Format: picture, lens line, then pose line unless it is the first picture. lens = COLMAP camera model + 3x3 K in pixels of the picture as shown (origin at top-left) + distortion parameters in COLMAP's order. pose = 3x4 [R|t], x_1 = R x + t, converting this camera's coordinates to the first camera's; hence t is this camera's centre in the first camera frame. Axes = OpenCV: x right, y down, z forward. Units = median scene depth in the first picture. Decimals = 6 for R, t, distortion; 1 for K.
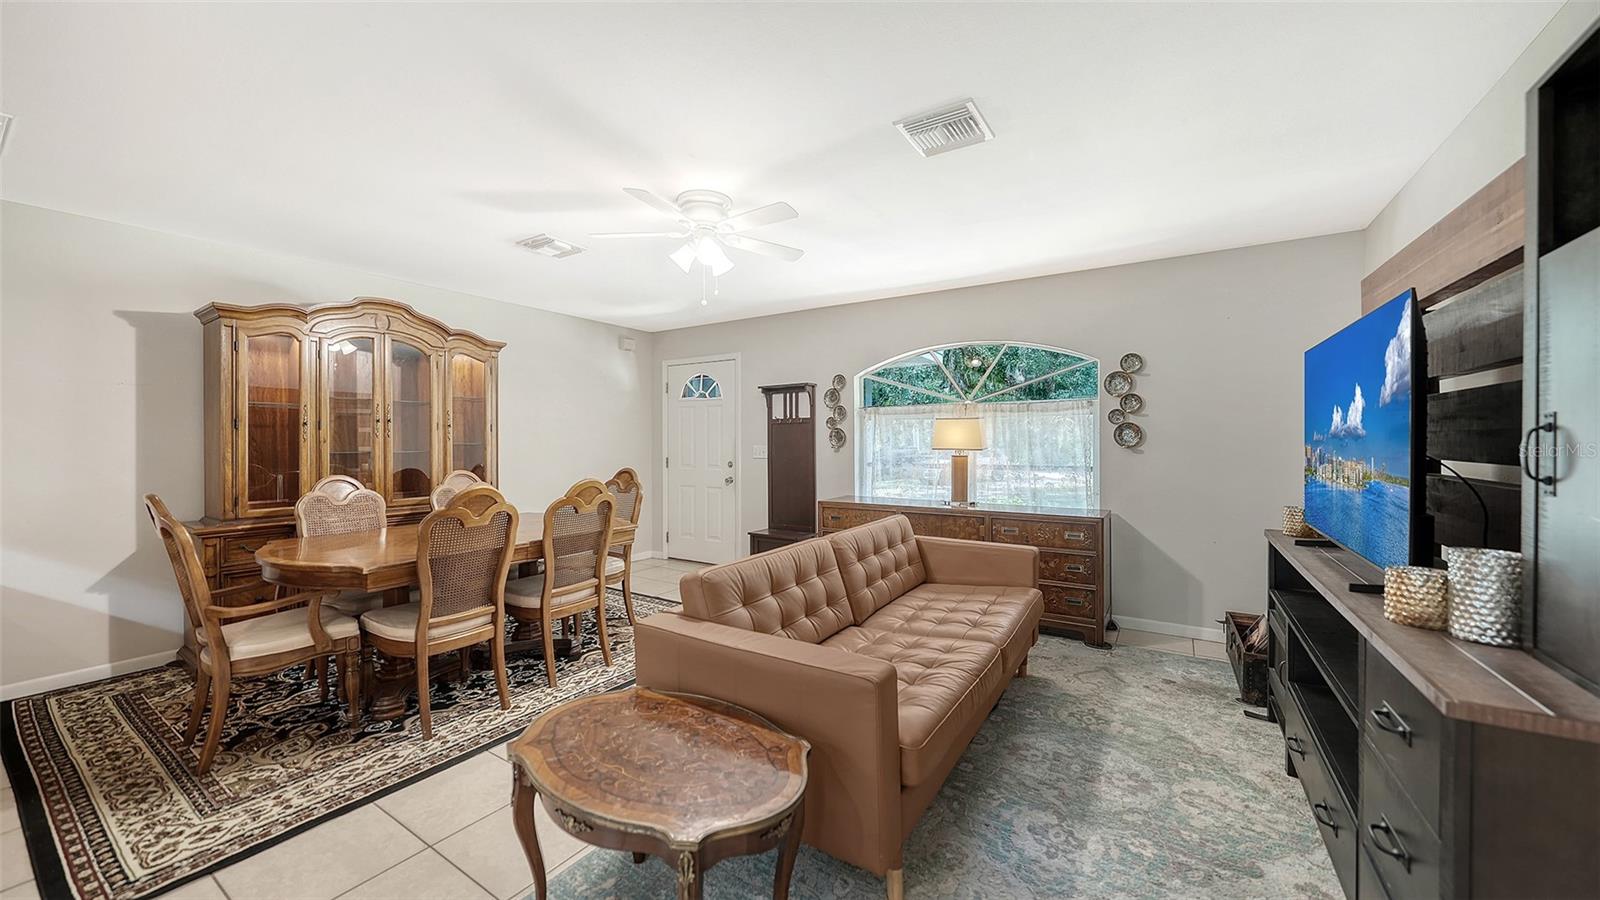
lens RADIAL K [[573.6, 0, 794.8], [0, 573.6, 443.3], [0, 0, 1]] dist [0.000318, -0.000020]
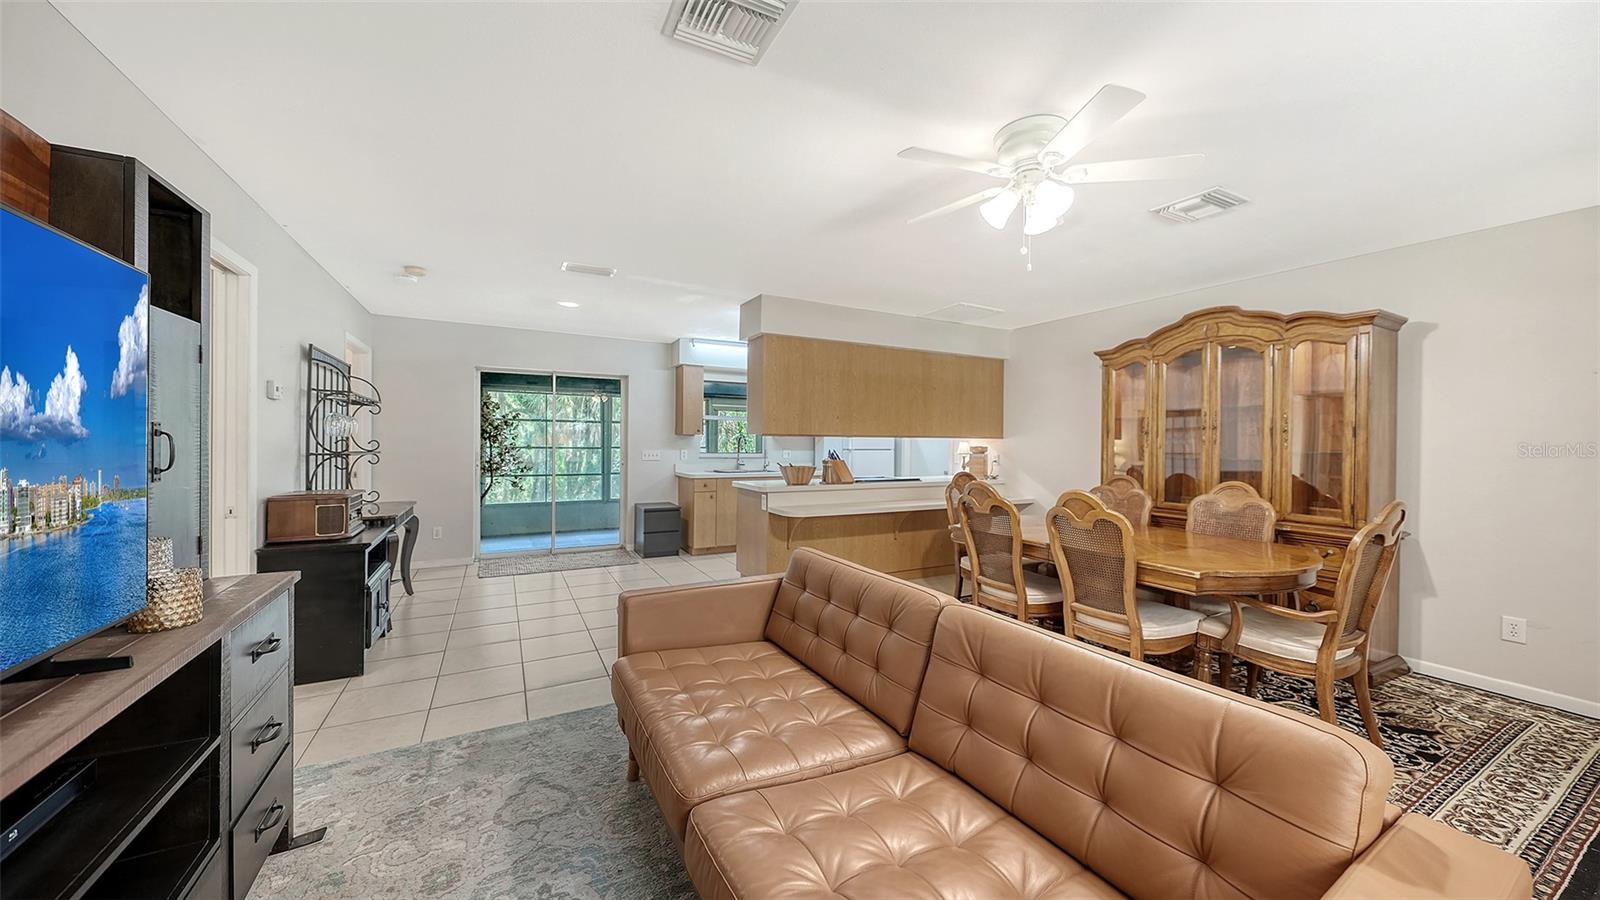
lens RADIAL K [[557.5, 0, 800.3], [0, 557.5, 445.4], [0, 0, 1]] dist [-0.000815, -0.000130]
pose [[-0.470787, -0.003960, -0.882238, 1.088938], [-0.008996, 0.999959, 0.000313, -0.010990], [0.882201, 0.008084, -0.470804, 1.846593]]
